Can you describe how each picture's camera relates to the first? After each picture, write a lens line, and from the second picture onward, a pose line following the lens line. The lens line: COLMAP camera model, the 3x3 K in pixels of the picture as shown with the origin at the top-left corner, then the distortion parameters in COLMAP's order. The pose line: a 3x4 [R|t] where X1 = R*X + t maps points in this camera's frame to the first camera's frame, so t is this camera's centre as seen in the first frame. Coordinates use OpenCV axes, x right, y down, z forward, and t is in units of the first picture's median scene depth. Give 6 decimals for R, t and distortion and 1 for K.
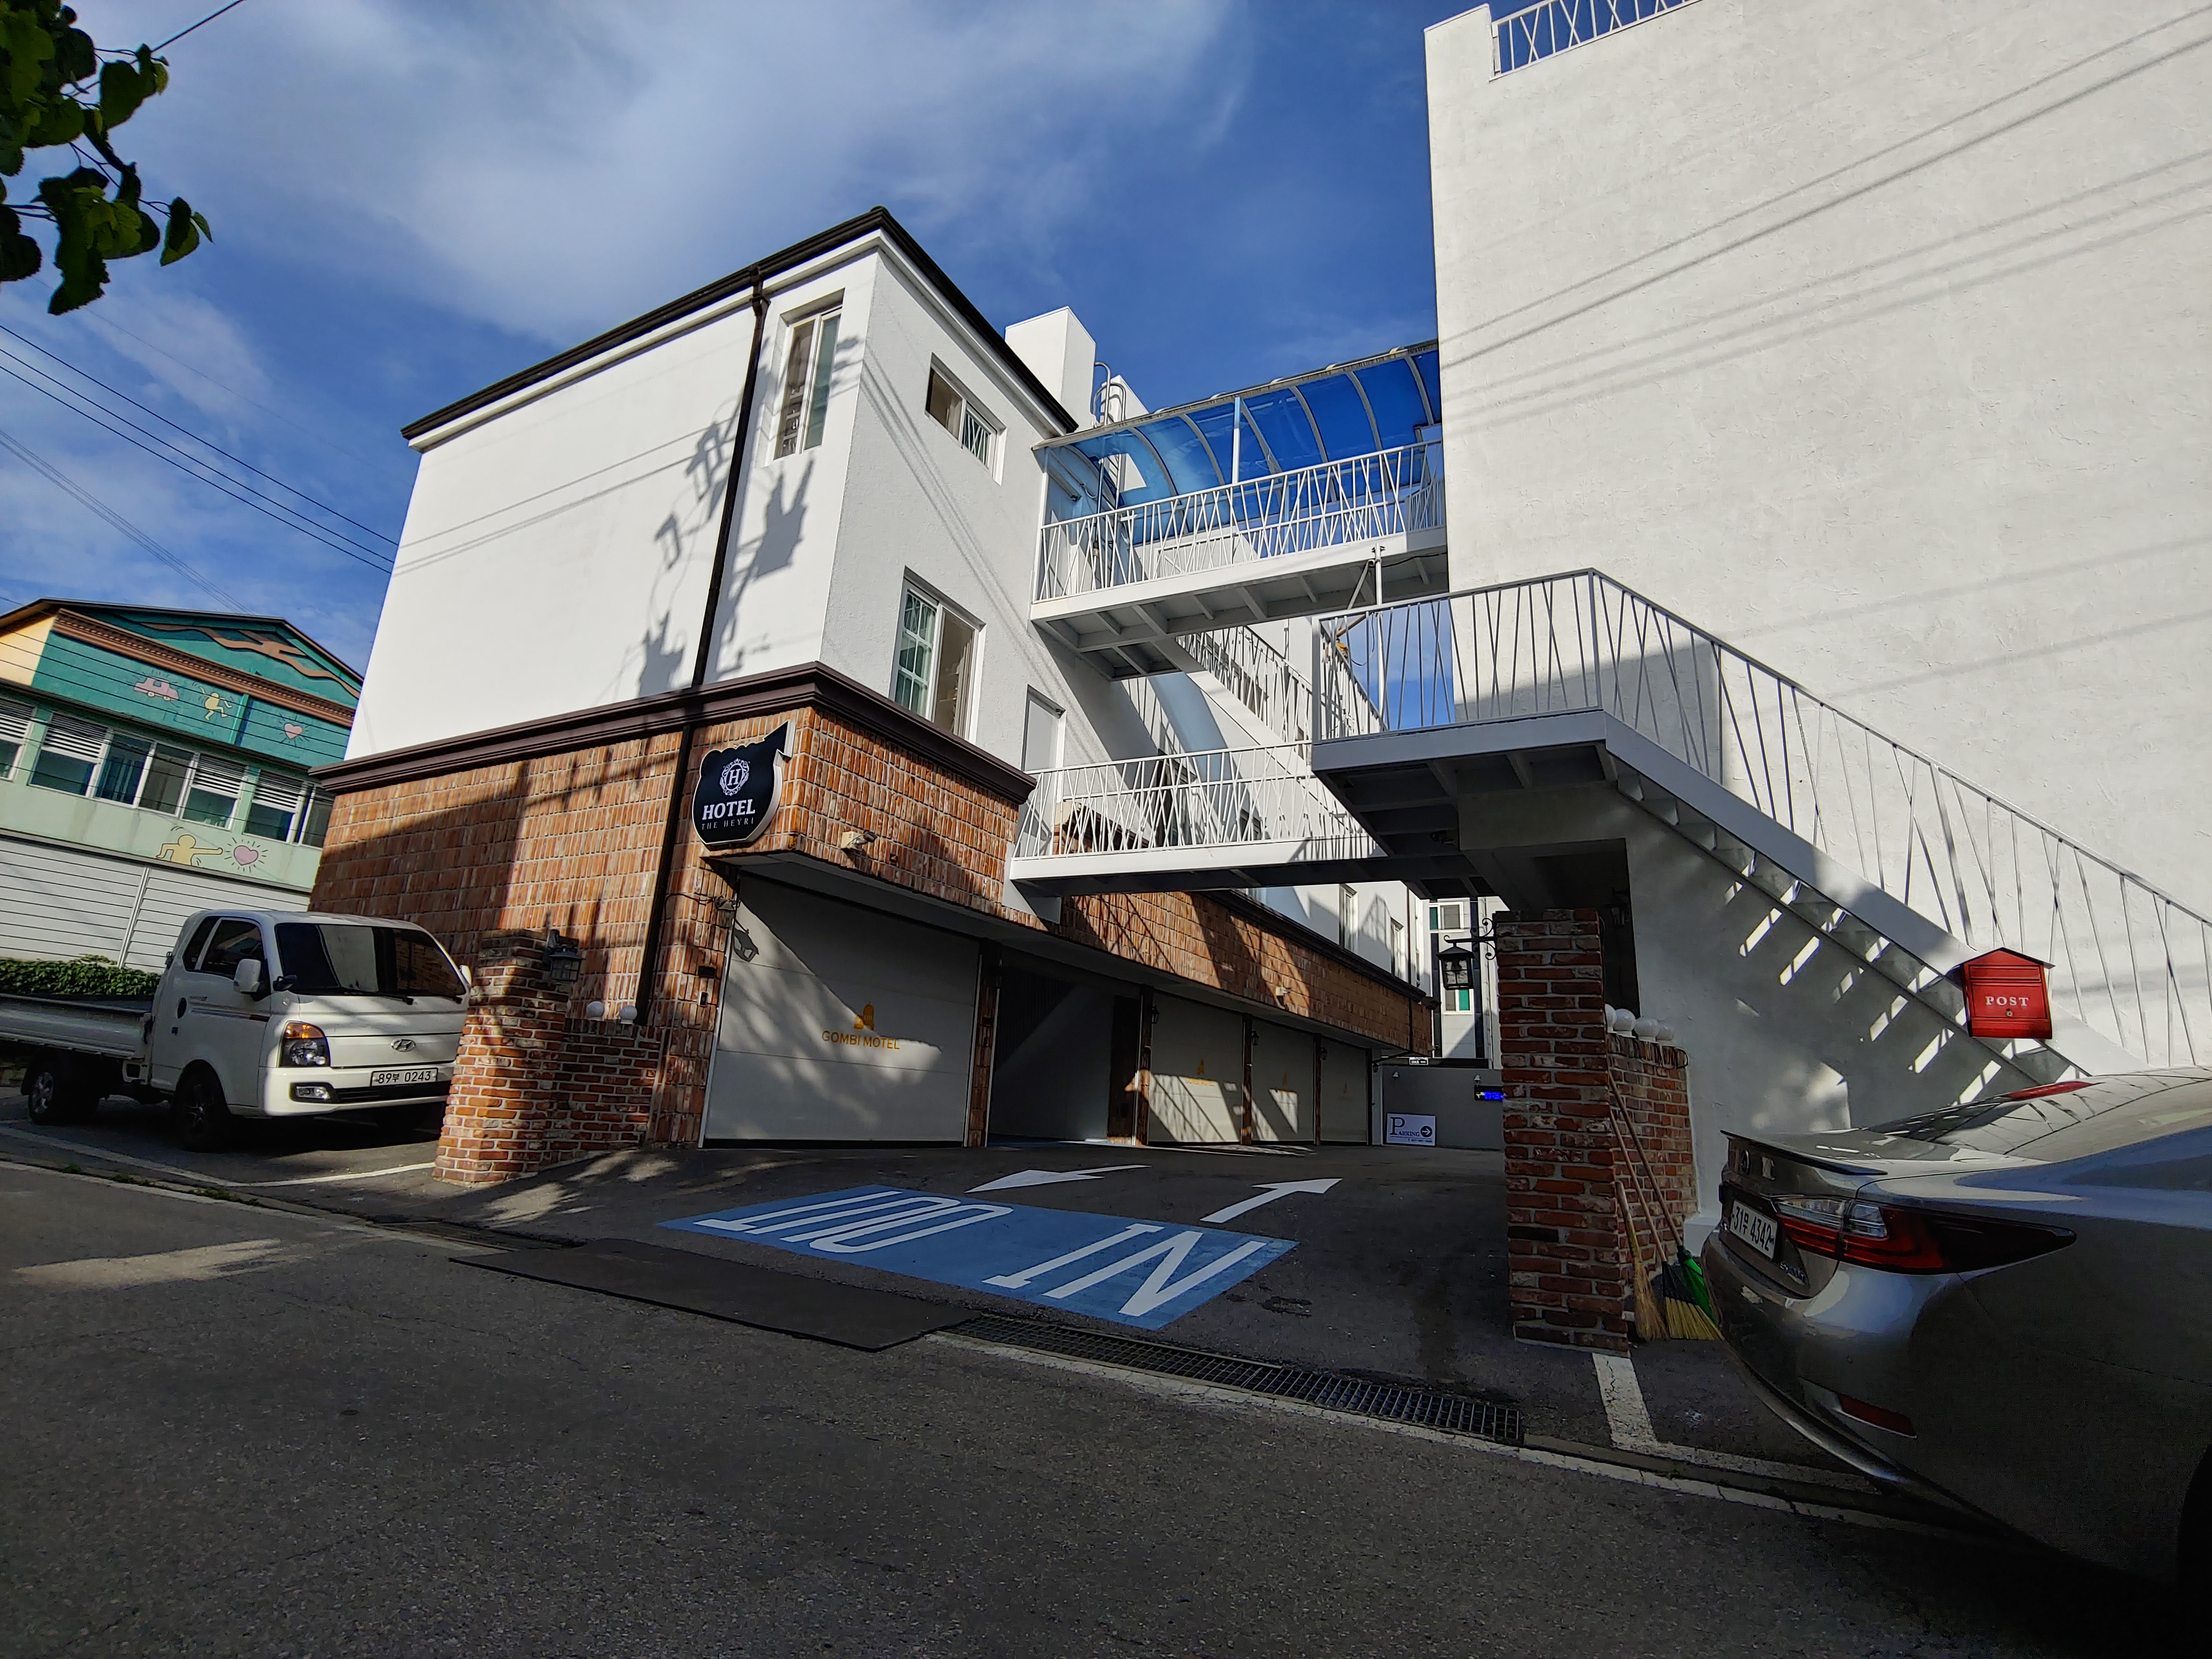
lens RADIAL K [[1054.2, 0, 1101.1], [0, 1054.2, 823.8], [0, 0, 1]] dist [-0.018155, -0.000834]
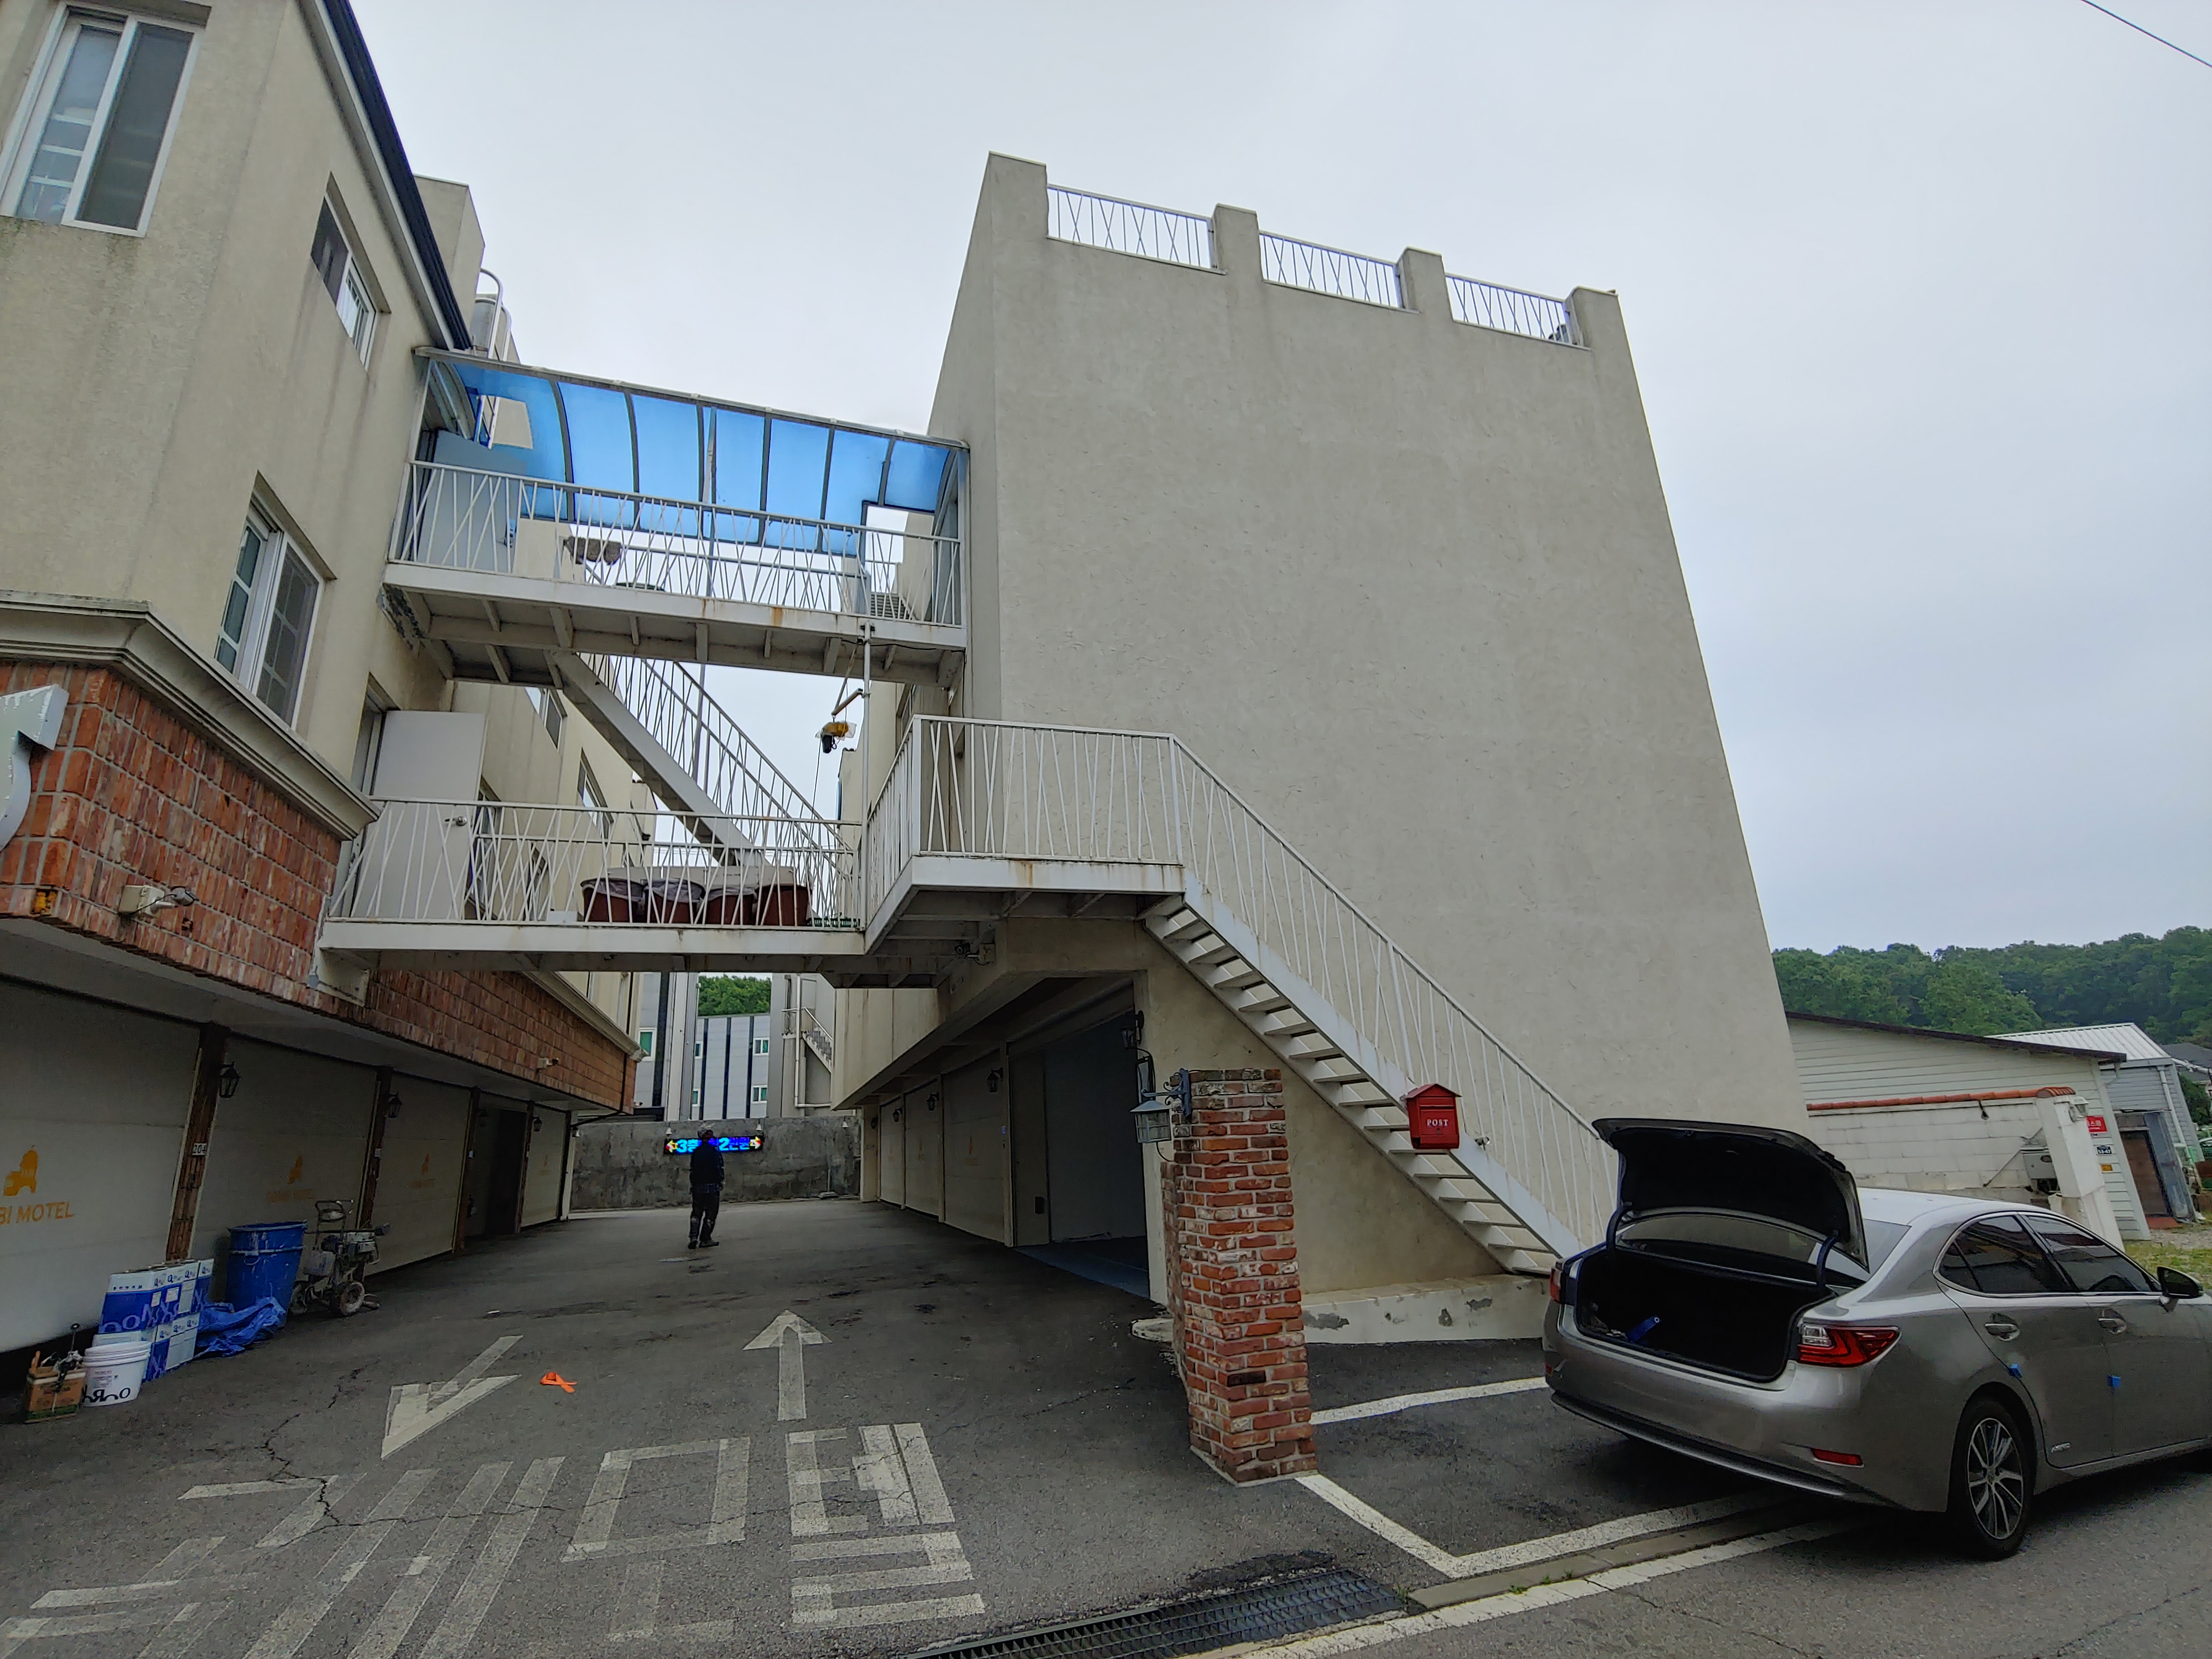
lens RADIAL K [[1054.3, 0, 1100.2], [0, 1054.3, 823.2], [0, 0, 1]] dist [-0.013295, -0.001689]
pose [[0.691482, 0.126797, 0.711179, -0.250086], [-0.110211, 0.991467, -0.069612, -0.040620], [-0.713938, -0.030244, 0.699556, 0.167855]]
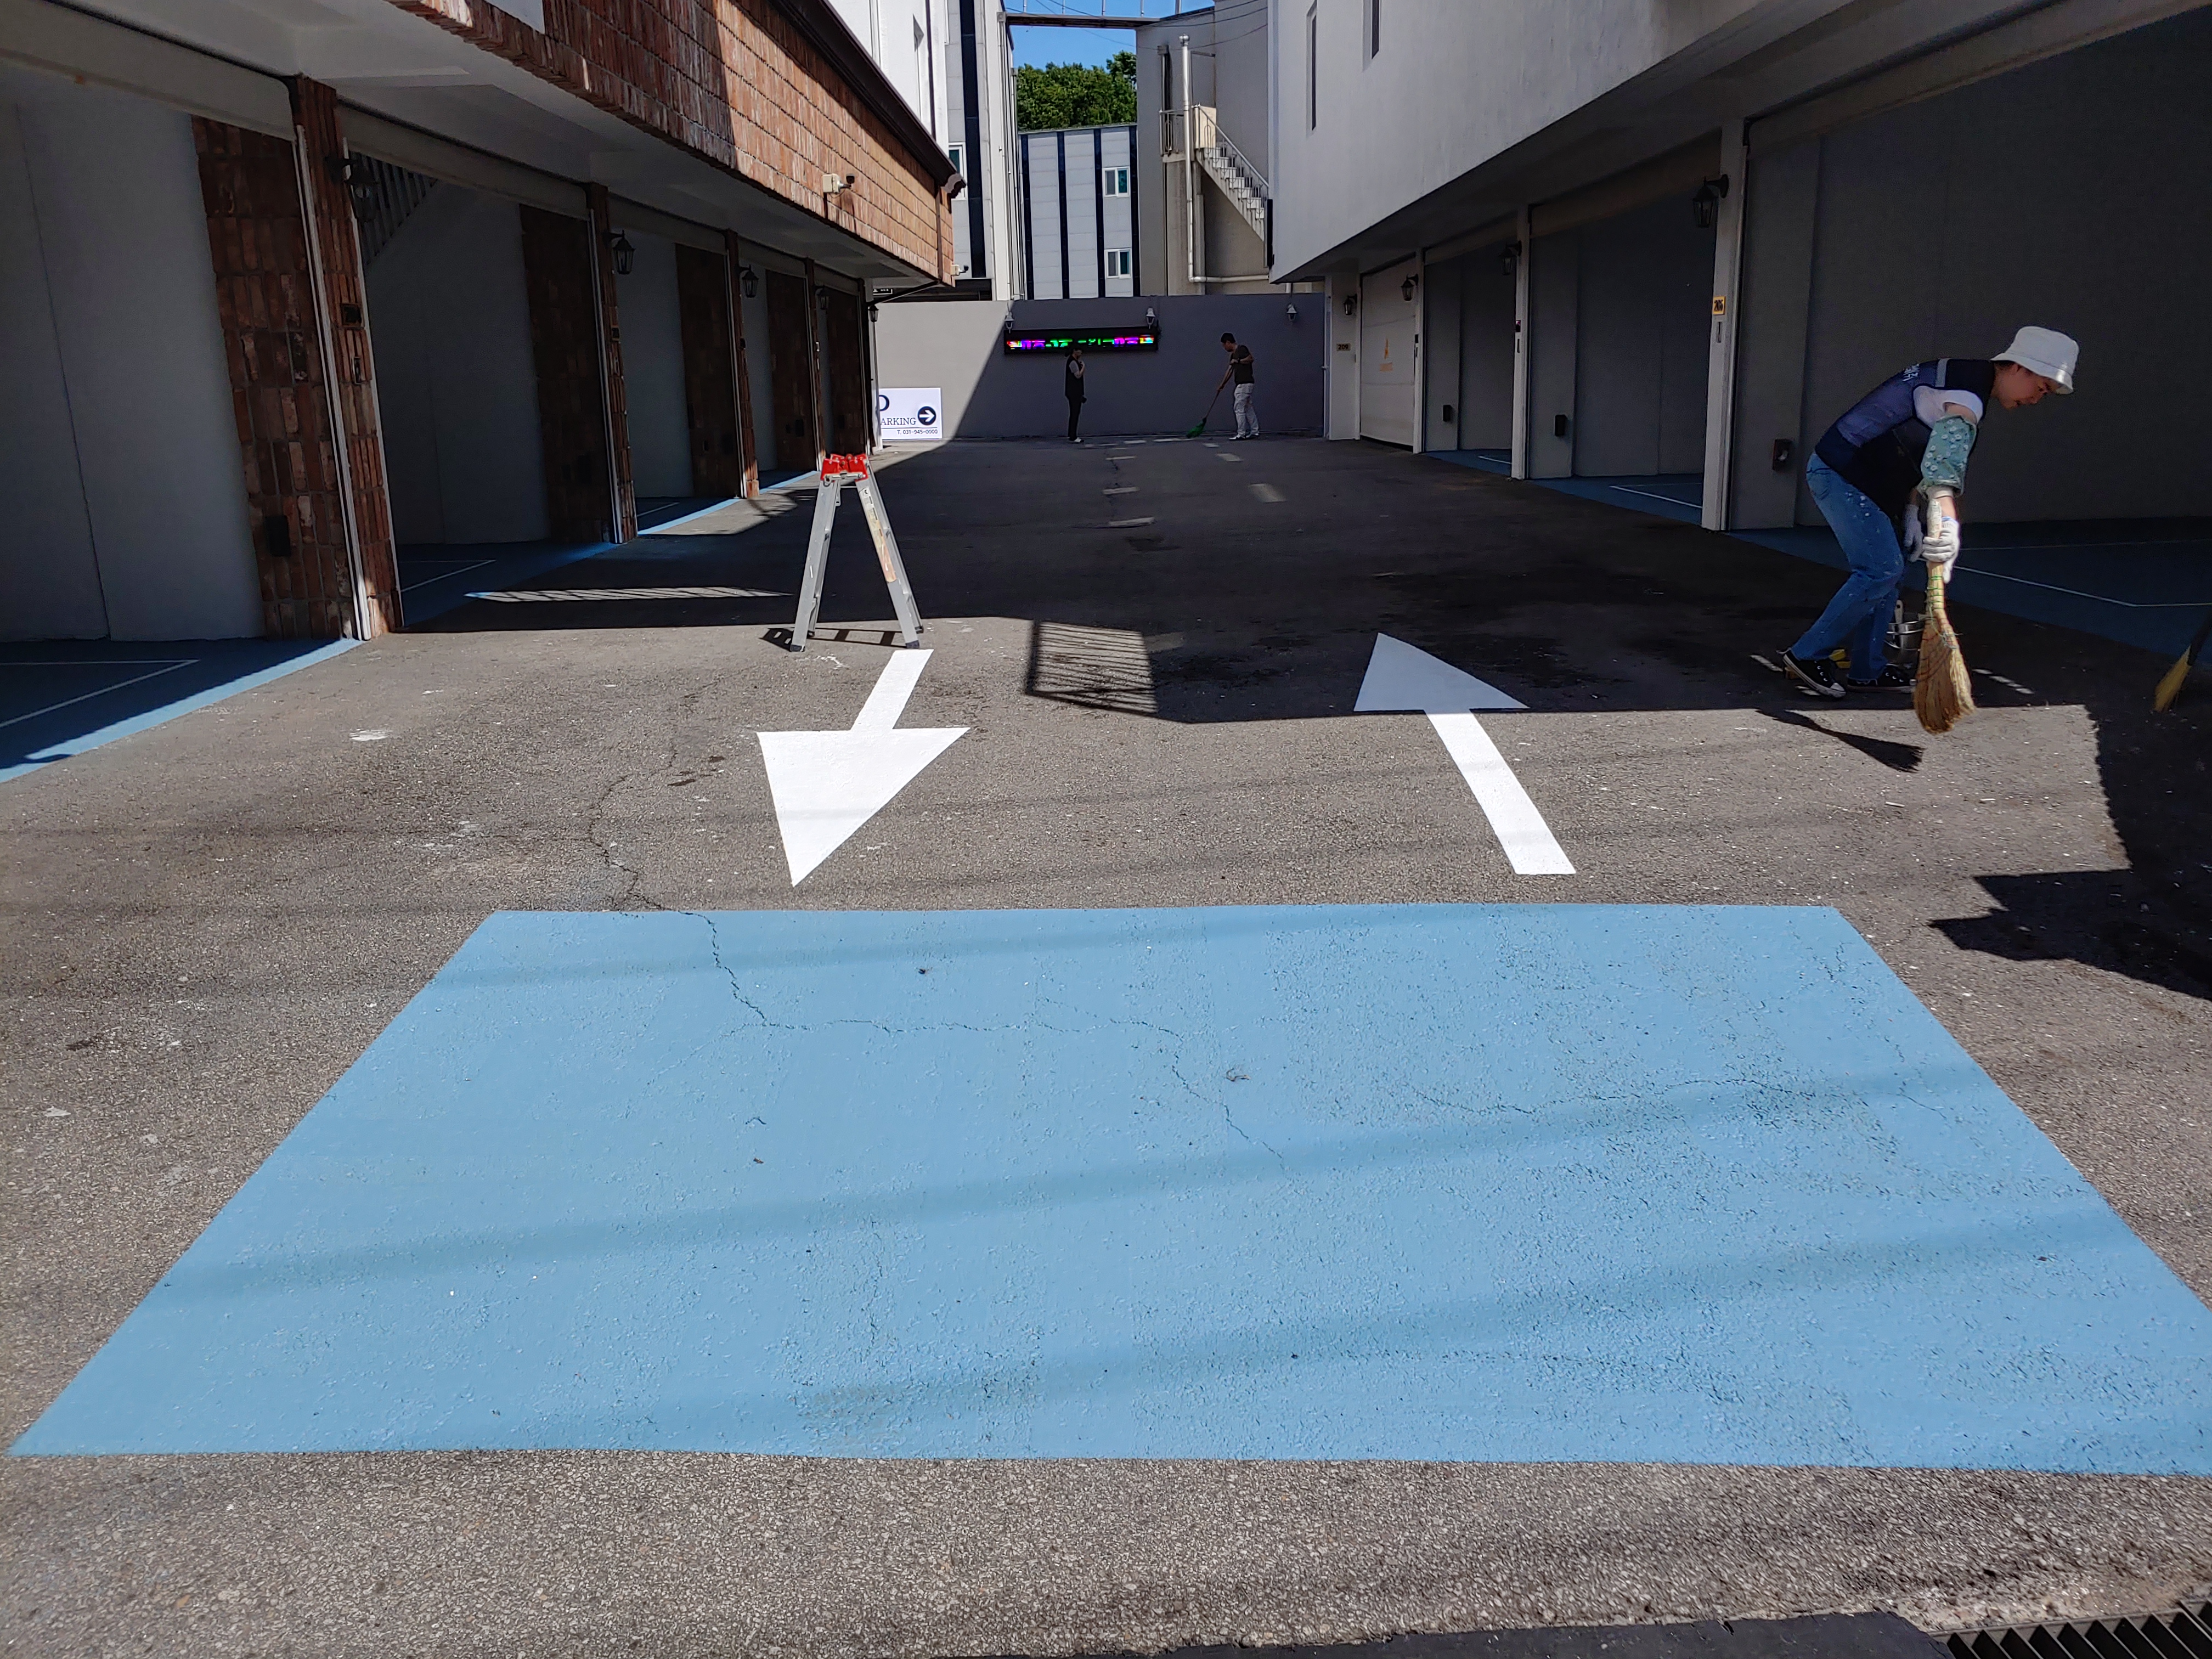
lens RADIAL K [[1715.3, 0, 1120.2], [0, 1715.3, 839.3], [0, 0, 1]] dist [0.007308, -0.011900]
pose [[0.871270, -0.200808, 0.447845, -0.216917], [-0.059321, 0.862697, 0.502230, 0.029438], [-0.487206, -0.464144, 0.739730, 0.387710]]
